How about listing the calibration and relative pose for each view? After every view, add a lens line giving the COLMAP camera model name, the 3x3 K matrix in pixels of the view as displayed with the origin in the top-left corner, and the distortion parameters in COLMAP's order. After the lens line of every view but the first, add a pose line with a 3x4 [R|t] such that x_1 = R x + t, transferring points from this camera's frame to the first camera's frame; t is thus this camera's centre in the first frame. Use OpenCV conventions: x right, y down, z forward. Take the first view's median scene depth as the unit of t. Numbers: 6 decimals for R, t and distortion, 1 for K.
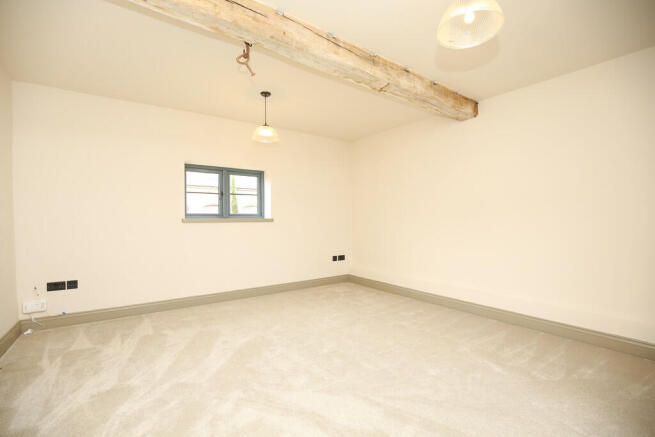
lens RADIAL K [[300.5, 0, 329.2], [0, 300.5, 222.0], [0, 0, 1]] dist [-0.021977, 0.000204]
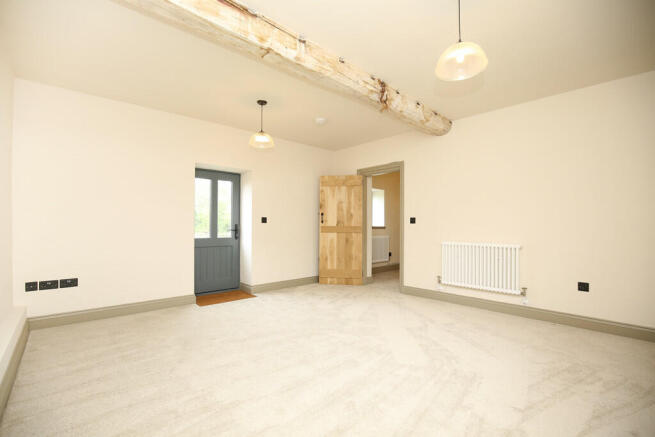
lens RADIAL K [[300.5, 0, 325.0], [0, 300.5, 221.1], [0, 0, 1]] dist [-0.021977, 0.000204]
pose [[0.994714, 0.019935, 0.100732, -0.106809], [-0.018878, 0.999756, -0.011434, -0.002545], [-0.100935, 0.009472, 0.994848, -0.077406]]
